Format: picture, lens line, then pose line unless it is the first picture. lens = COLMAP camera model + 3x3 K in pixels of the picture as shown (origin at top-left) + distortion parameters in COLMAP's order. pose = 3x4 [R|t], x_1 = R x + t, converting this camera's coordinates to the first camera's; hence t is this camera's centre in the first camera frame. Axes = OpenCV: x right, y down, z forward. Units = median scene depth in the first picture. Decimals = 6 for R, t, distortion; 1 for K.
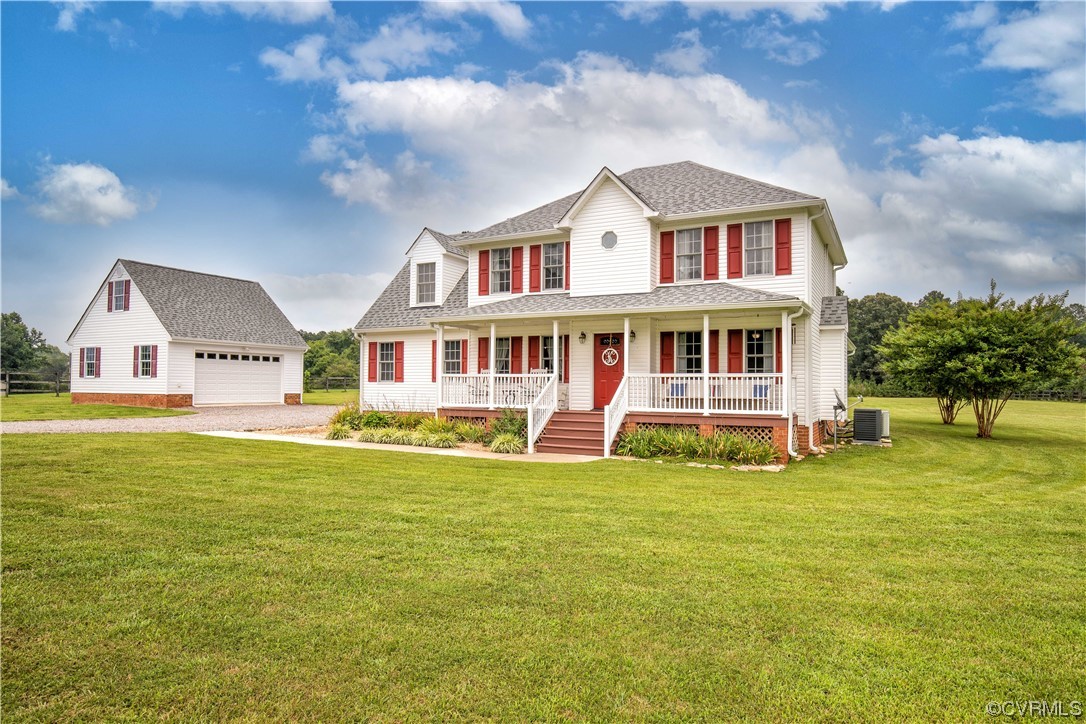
lens RADIAL K [[670.0, 0, 552.5], [0, 670.0, 367.1], [0, 0, 1]] dist [-0.005423, 0.001318]
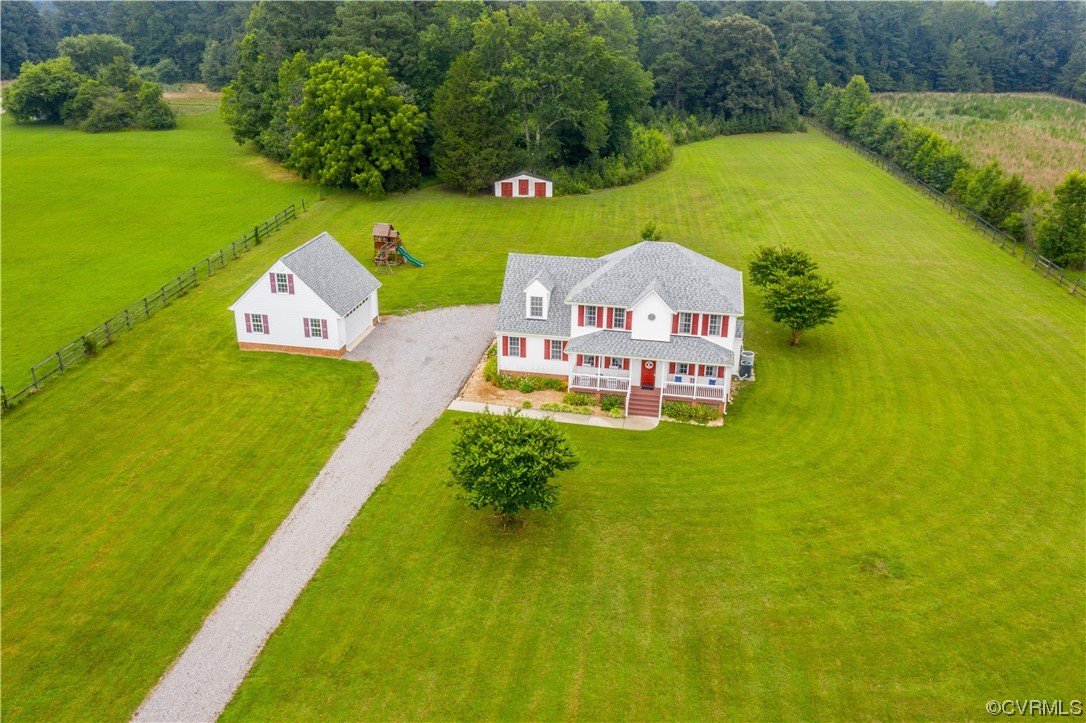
lens RADIAL K [[920.4, 0, 541.3], [0, 920.4, 353.6], [0, 0, 1]] dist [0.008686, 0.012099]
pose [[0.960189, -0.102853, 0.259728, -0.957382], [-0.010896, 0.915256, 0.402725, -1.162758], [-0.279139, -0.389523, 0.877698, -1.457711]]
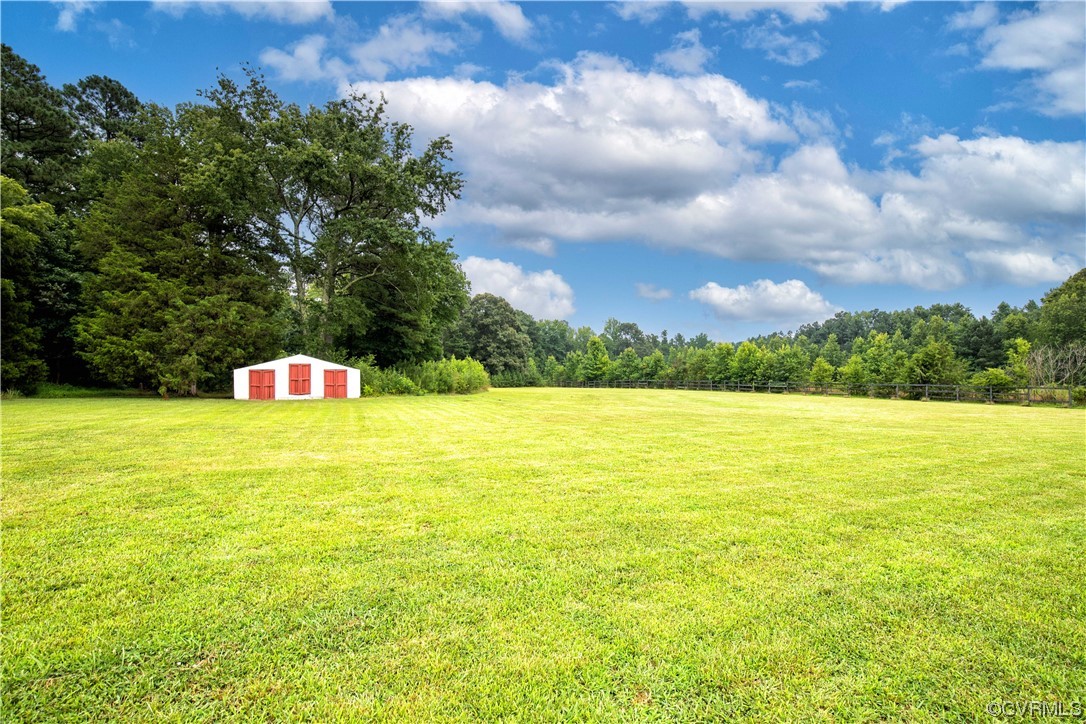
lens RADIAL K [[500.0, 0, 537.5], [0, 500.0, 366.9], [0, 0, 1]] dist [-0.015131, -0.000138]
pose [[0.726700, 0.007392, 0.686915, -0.069420], [-0.011616, 0.999931, 0.001528, 0.048917], [-0.686857, -0.009089, 0.726736, 2.080308]]
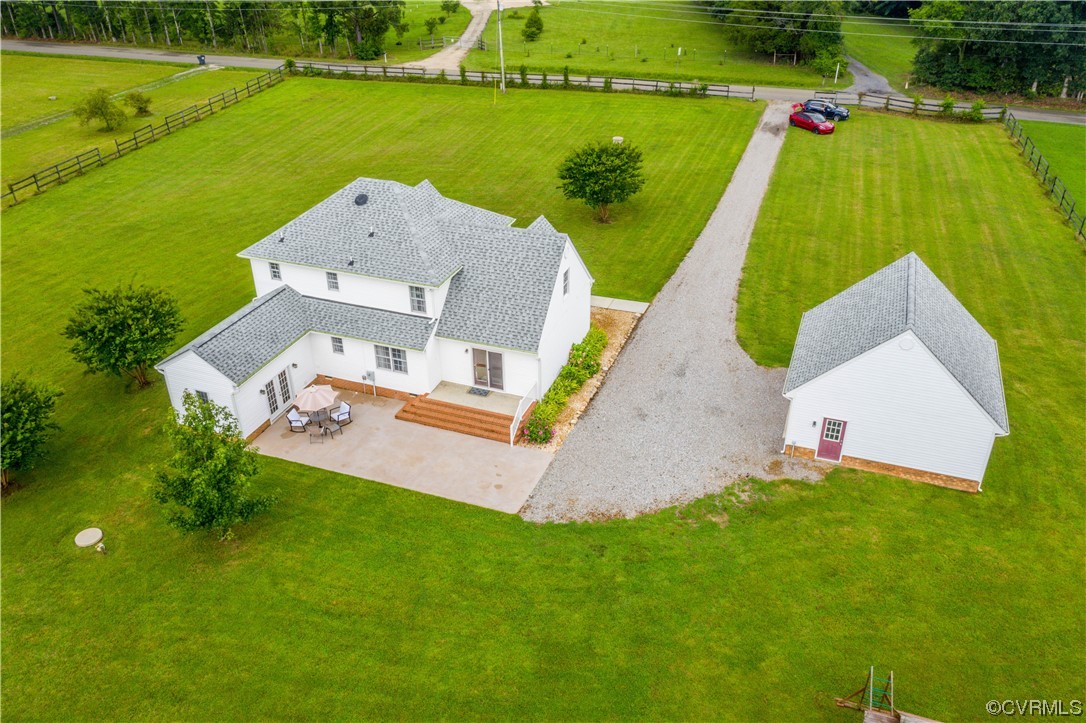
lens RADIAL K [[851.7, 0, 546.8], [0, 851.7, 356.0], [0, 0, 1]] dist [0.001951, 0.012034]
pose [[-0.993643, 0.062962, -0.093328, -0.011697], [0.011452, 0.881220, 0.472568, -0.909753], [0.111996, 0.468495, -0.876338, 3.094766]]
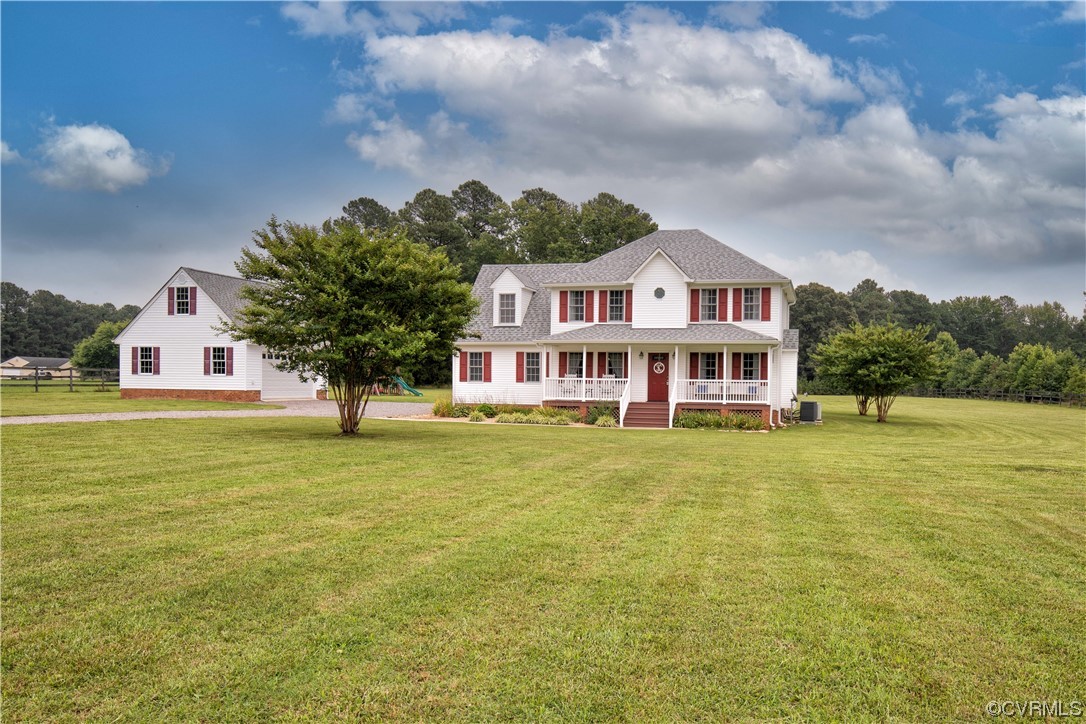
lens RADIAL K [[890.8, 0, 599.1], [0, 890.8, 400.1], [0, 0, 1]] dist [0.023662, 0.003219]
pose [[0.974931, 0.000712, 0.222508, -0.456637], [-0.012107, 0.998683, 0.049849, -0.037484], [-0.222179, -0.051293, 0.973656, -0.892856]]
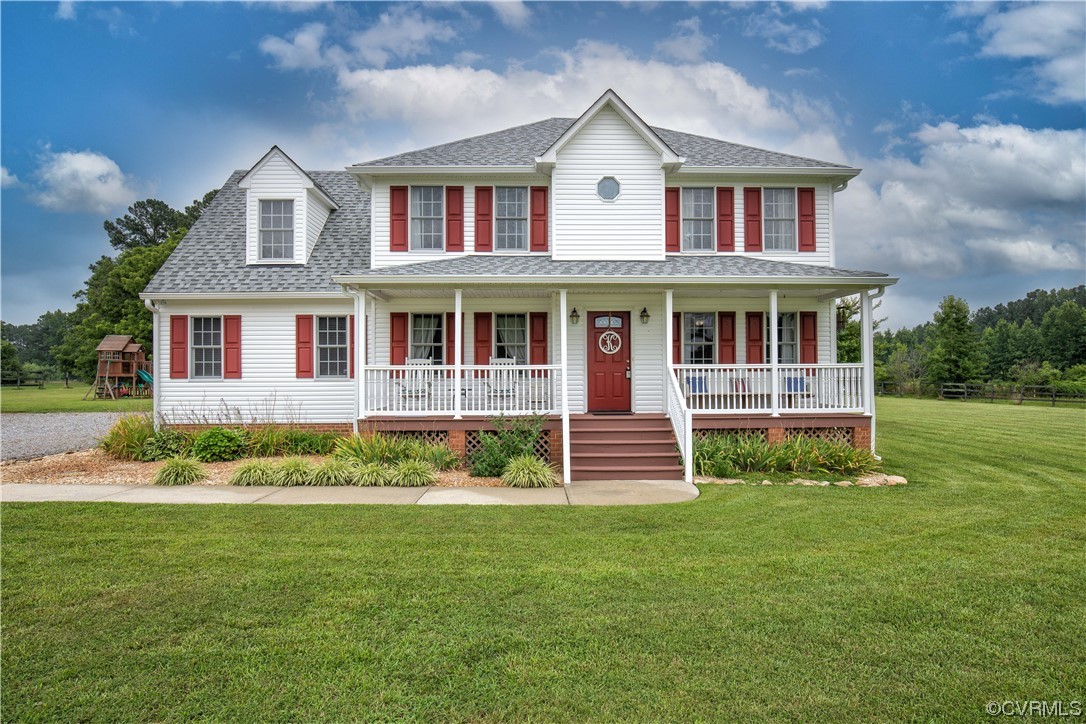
lens RADIAL K [[606.2, 0, 554.3], [0, 606.2, 370.4], [0, 0, 1]] dist [-0.013031, 0.001090]
pose [[0.875057, -0.006221, 0.483979, -0.267307], [-0.002845, 0.999834, 0.017995, 0.003753], [-0.484011, -0.017124, 0.874894, 0.377584]]
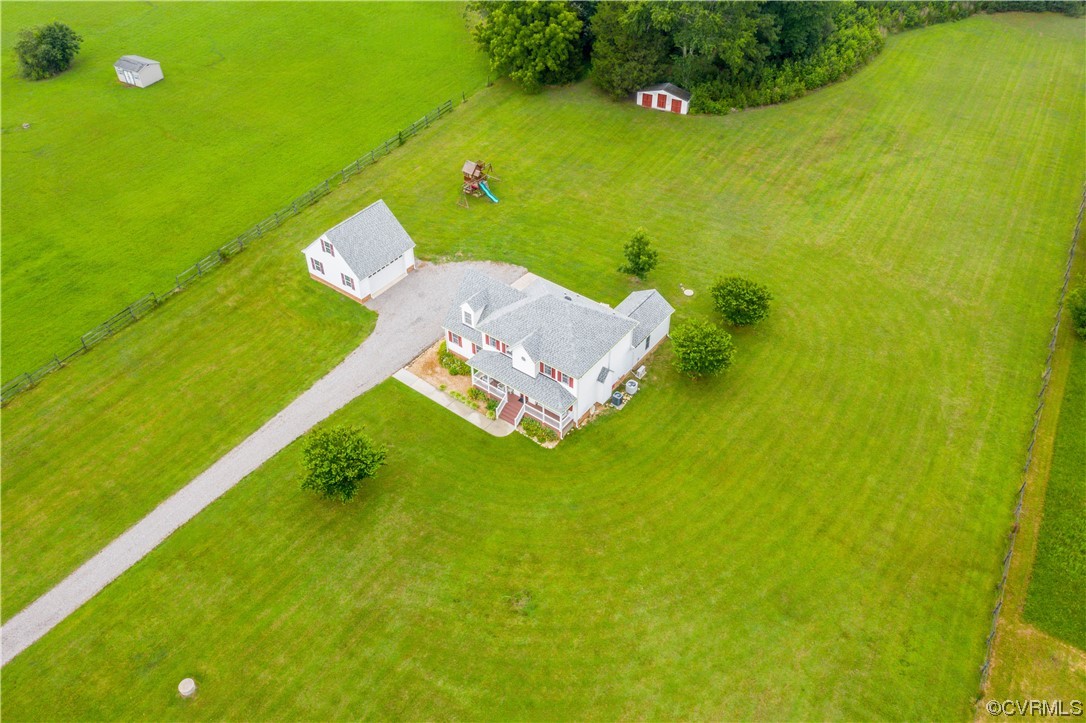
lens RADIAL K [[920.4, 0, 540.4], [0, 920.4, 368.1], [0, 0, 1]] dist [0.008686, 0.012099]
pose [[0.983930, 0.107693, -0.142425, 0.669473], [0.021080, 0.722008, 0.691563, -2.683177], [0.177308, -0.683452, 0.708135, -1.734869]]
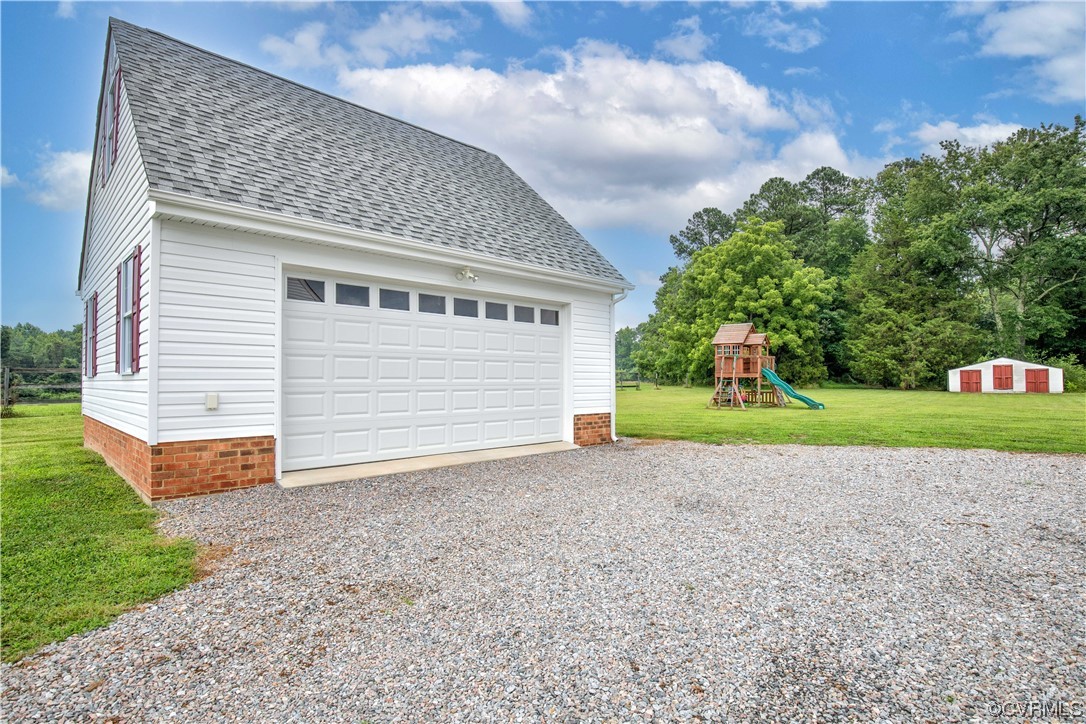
lens RADIAL K [[551.3, 0, 546.9], [0, 551.3, 369.4], [0, 0, 1]] dist [-0.028001, 0.001200]
pose [[0.949528, -0.016745, -0.313236, -0.539441], [0.019435, 0.999796, 0.005466, 0.023159], [0.313081, -0.011278, 0.949659, 1.207572]]
